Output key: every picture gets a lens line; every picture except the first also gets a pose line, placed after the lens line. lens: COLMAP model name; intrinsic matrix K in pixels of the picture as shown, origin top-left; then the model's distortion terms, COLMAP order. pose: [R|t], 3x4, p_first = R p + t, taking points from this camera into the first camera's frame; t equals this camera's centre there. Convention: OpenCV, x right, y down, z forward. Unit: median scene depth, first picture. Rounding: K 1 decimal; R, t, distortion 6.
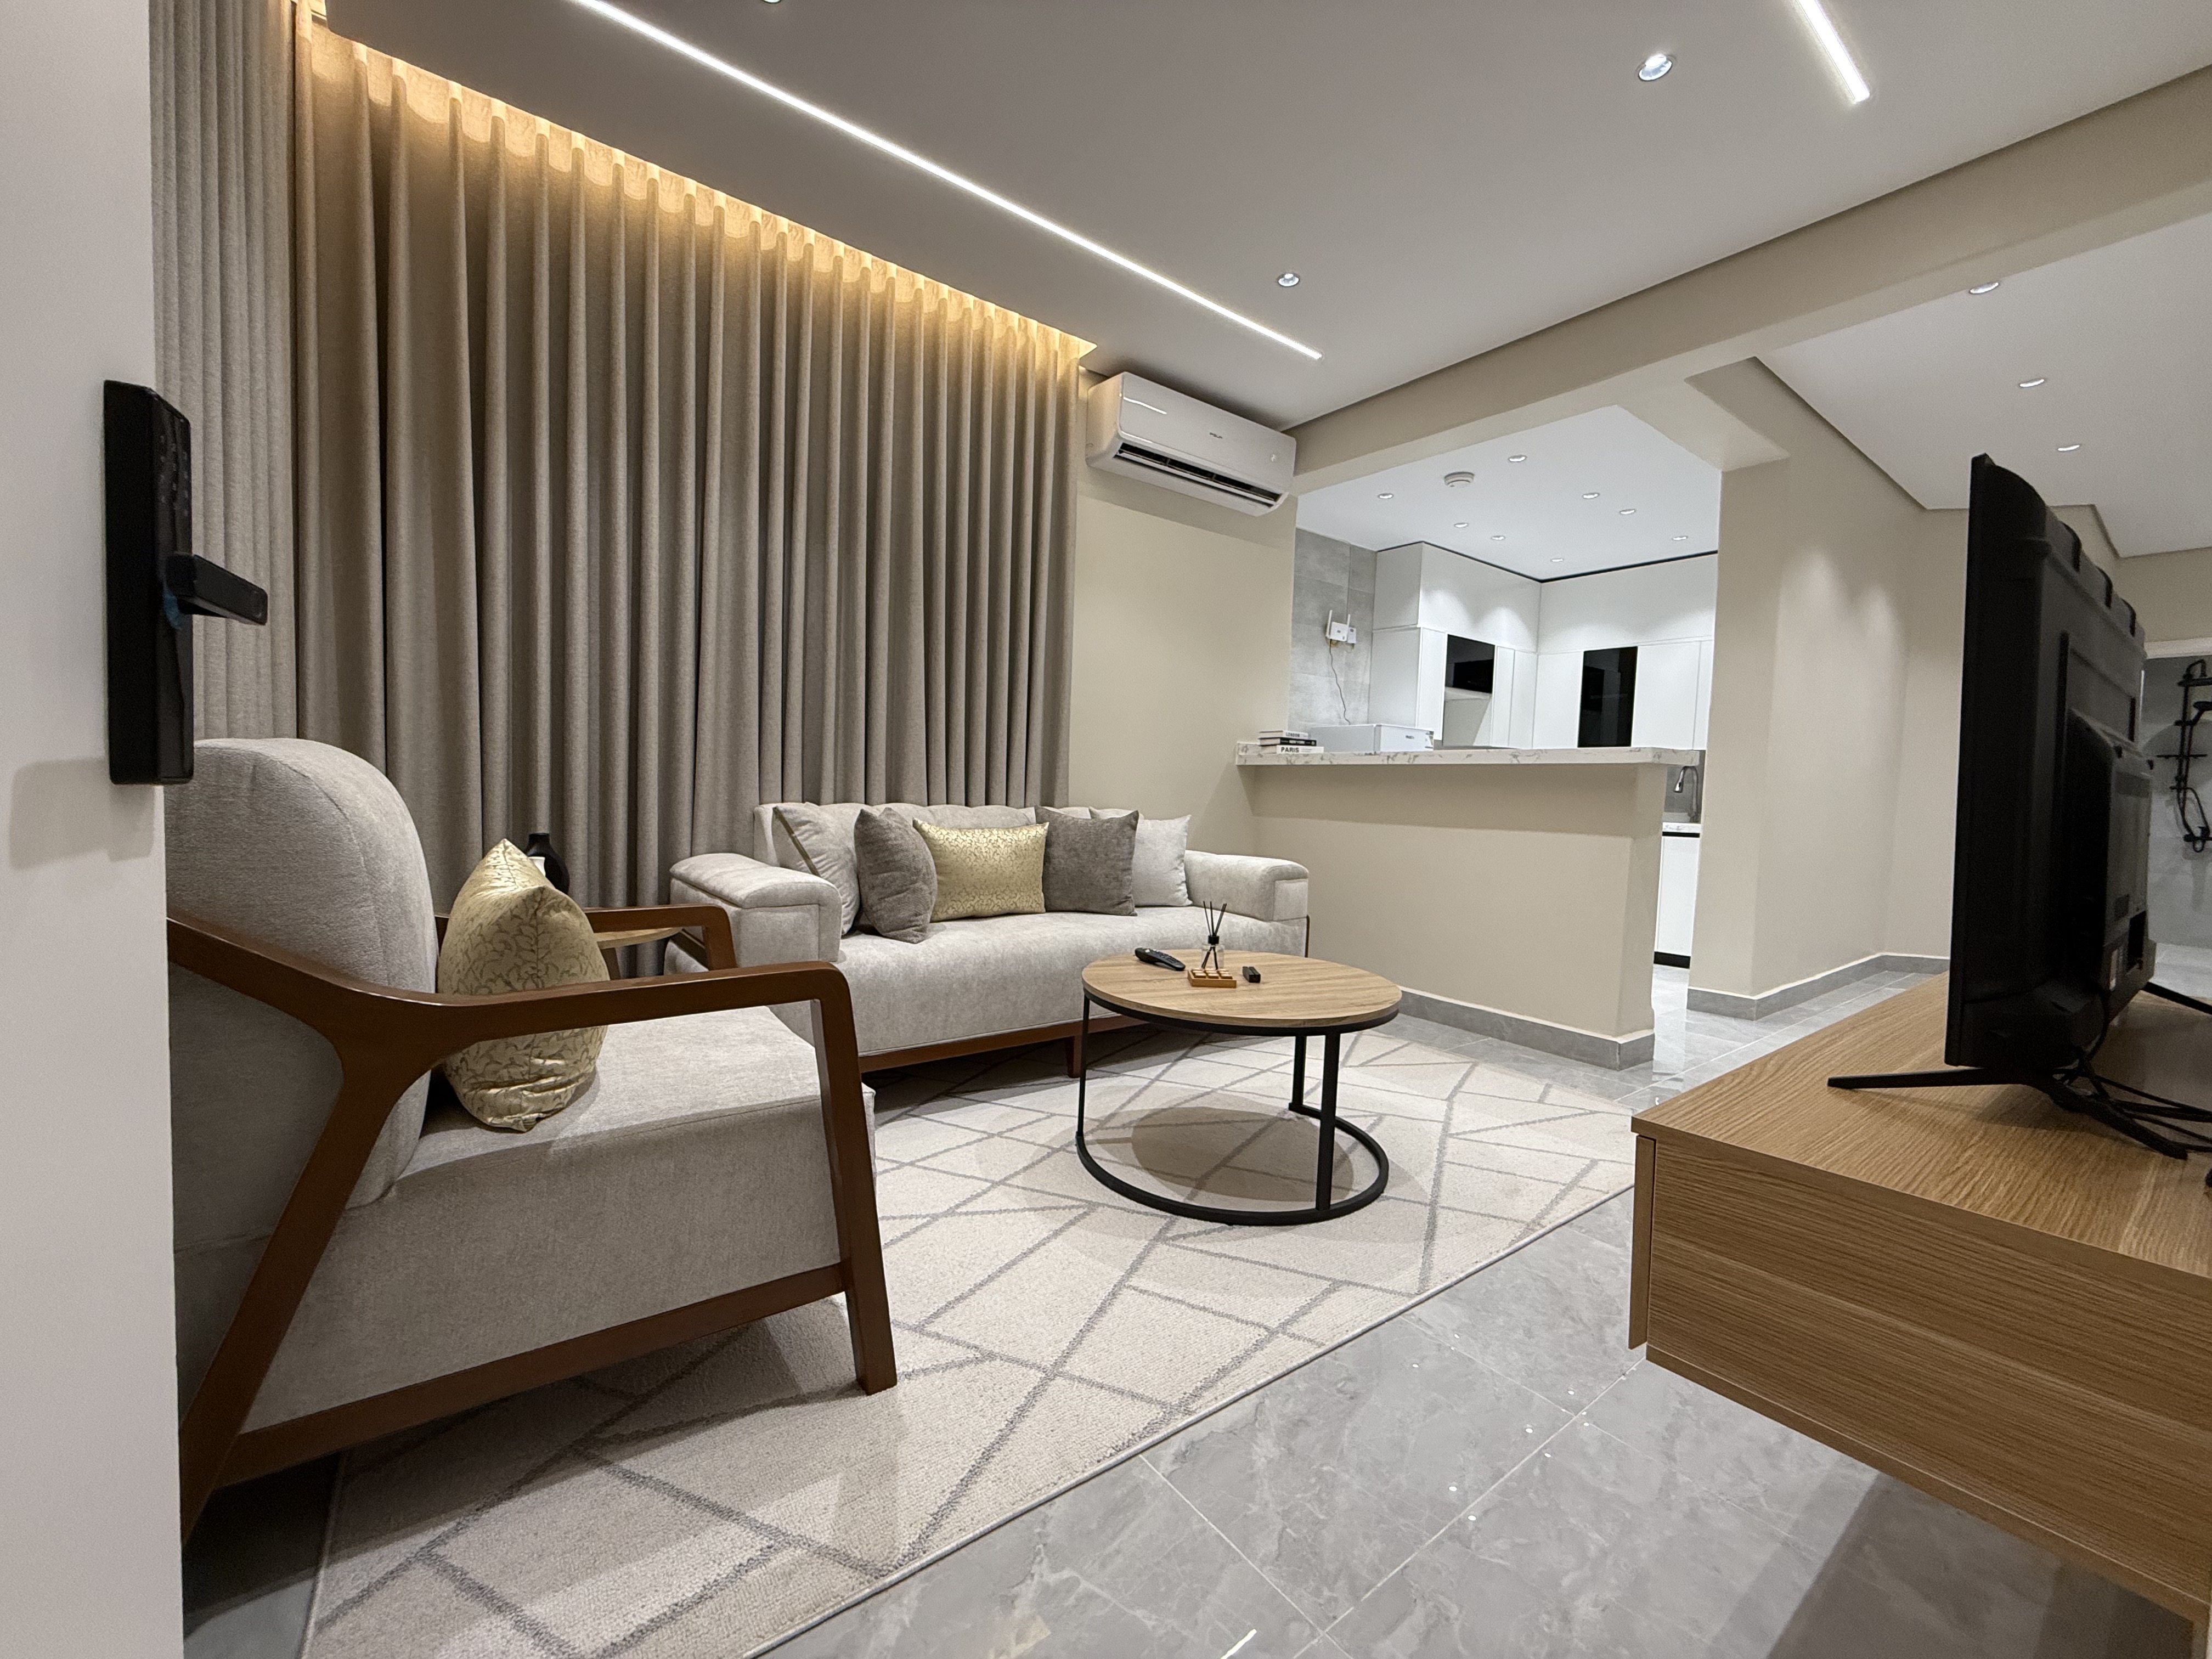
lens RADIAL K [[892.3, 0, 1106.0], [0, 892.3, 829.5], [0, 0, 1]] dist [0.000353, -0.000071]
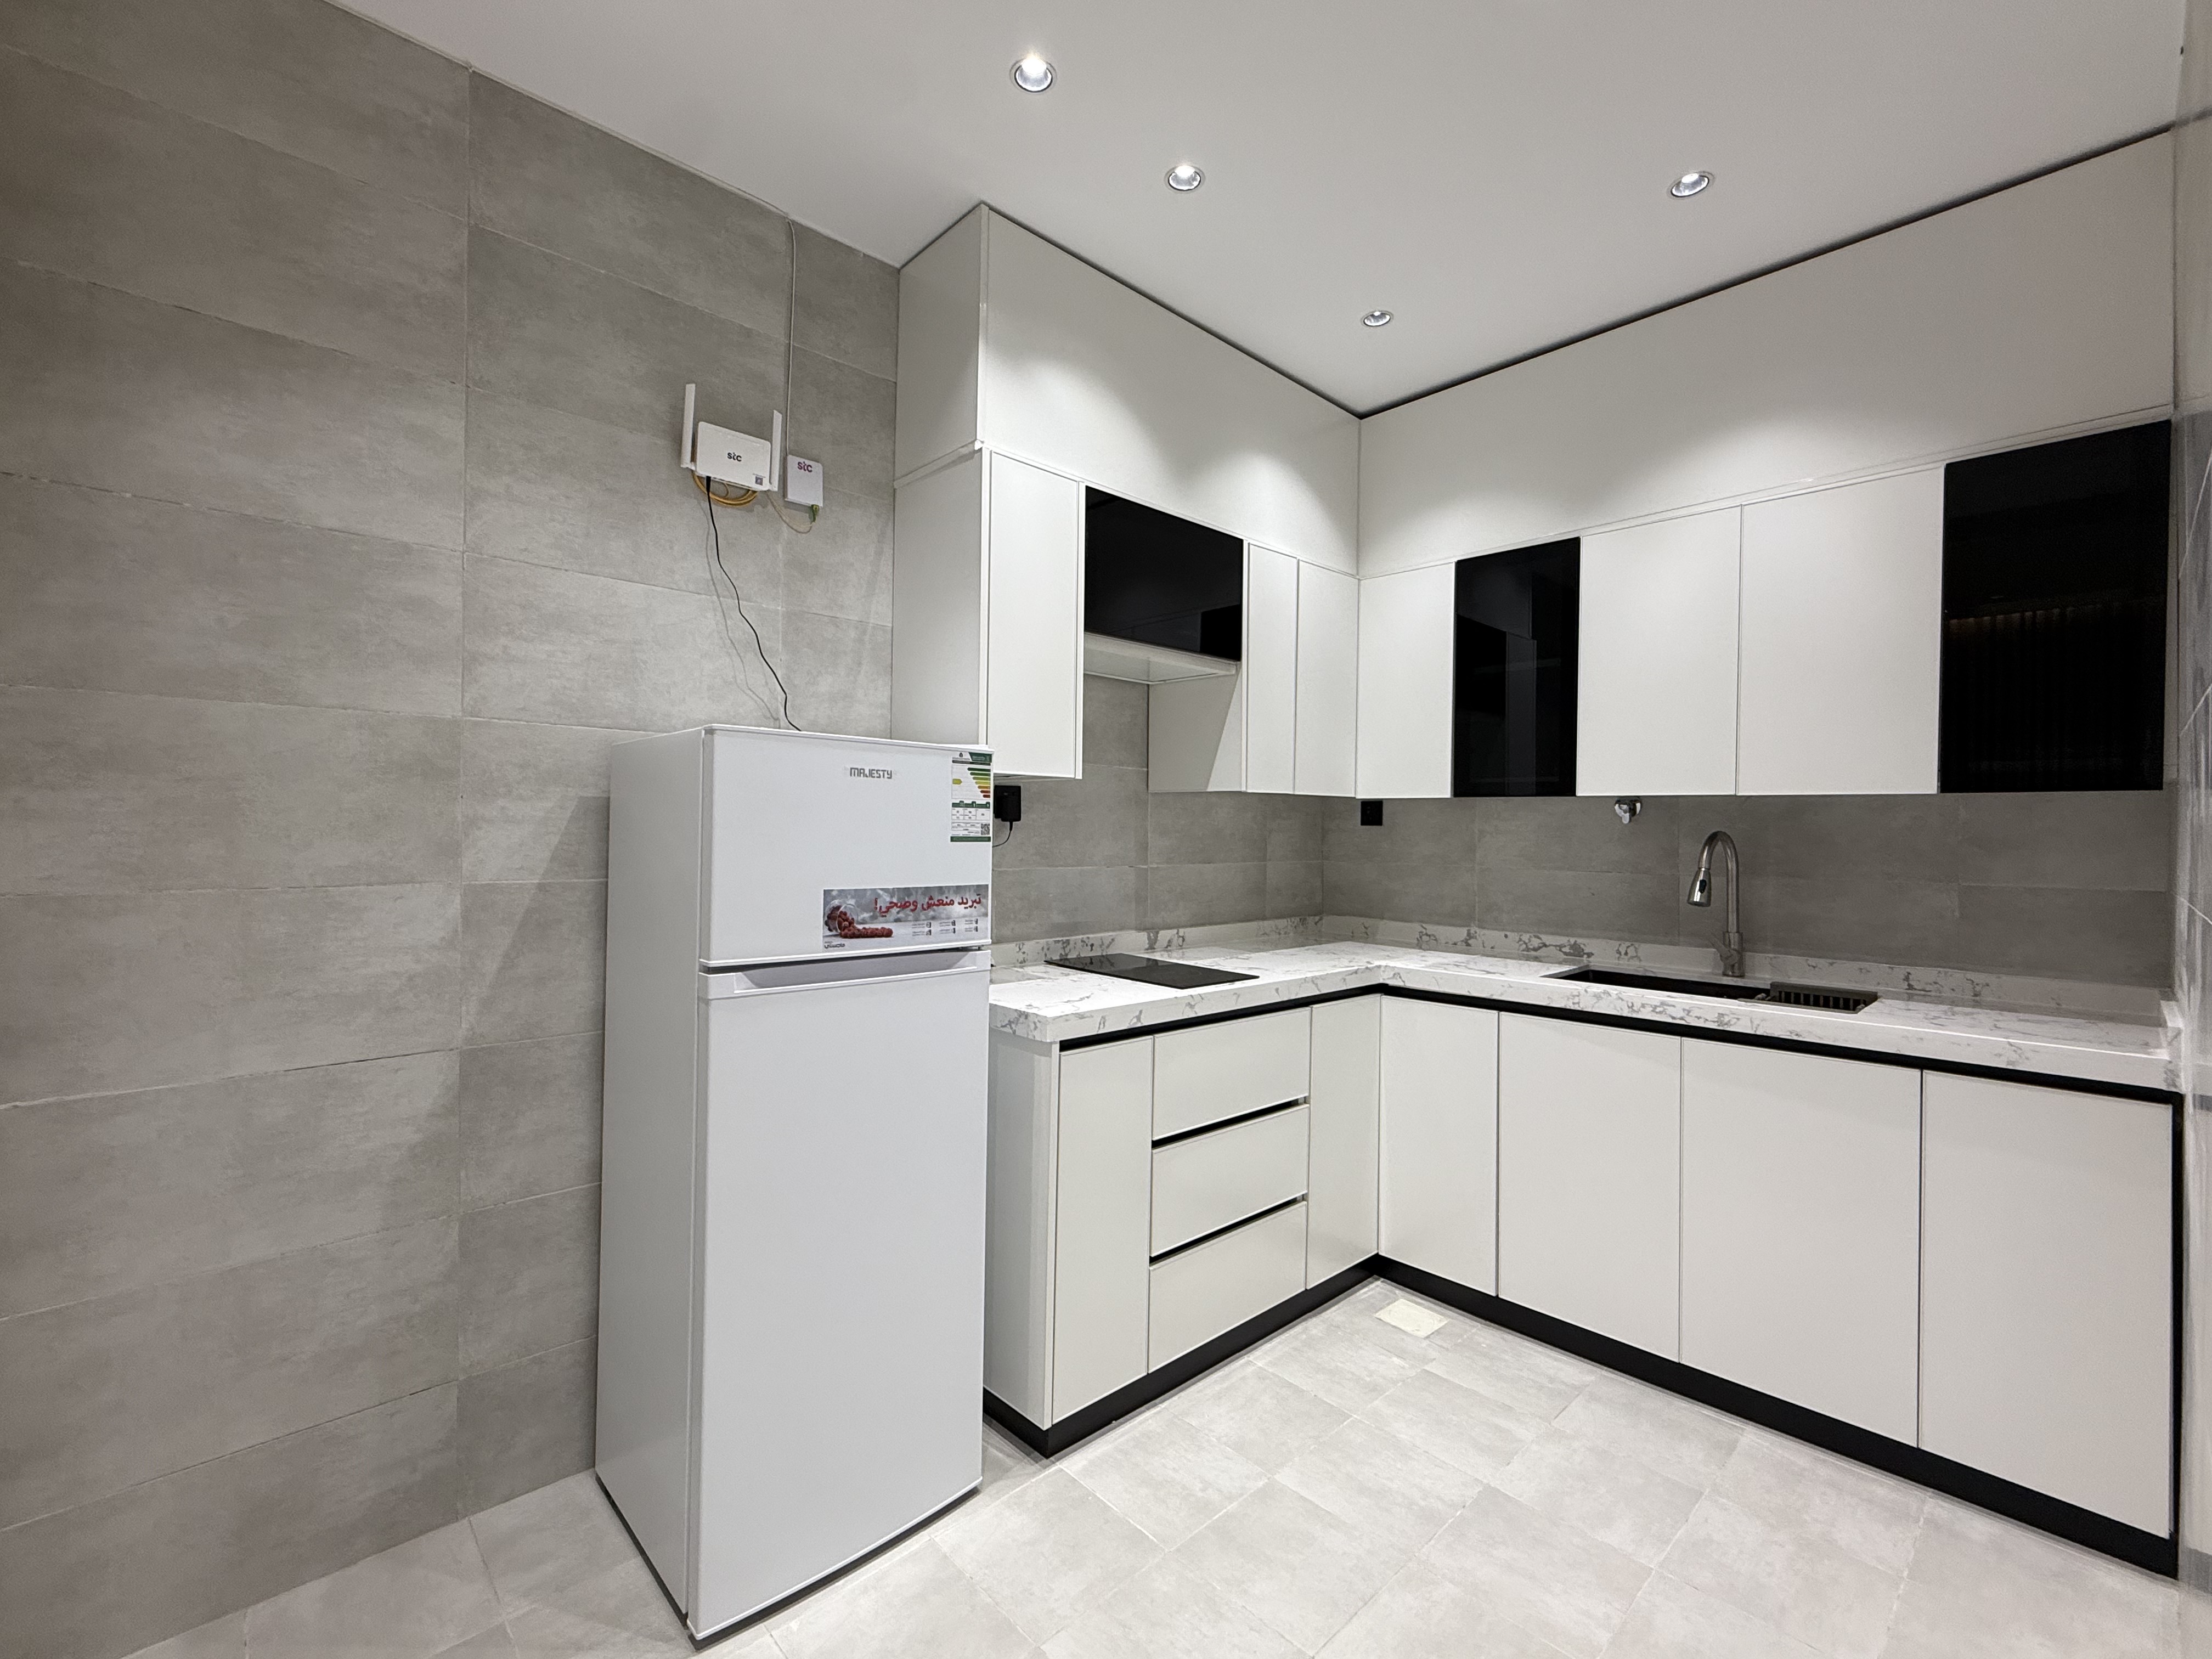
lens RADIAL K [[960.0, 0, 1106.0], [0, 960.0, 829.5], [0, 0, 1]] dist [-0.002847, -0.000189]
pose [[0.994329, -0.015775, 0.105167, 0.354381], [0.020430, 0.998852, -0.043331, -0.065186], [-0.104363, 0.045234, 0.993510, 0.631612]]
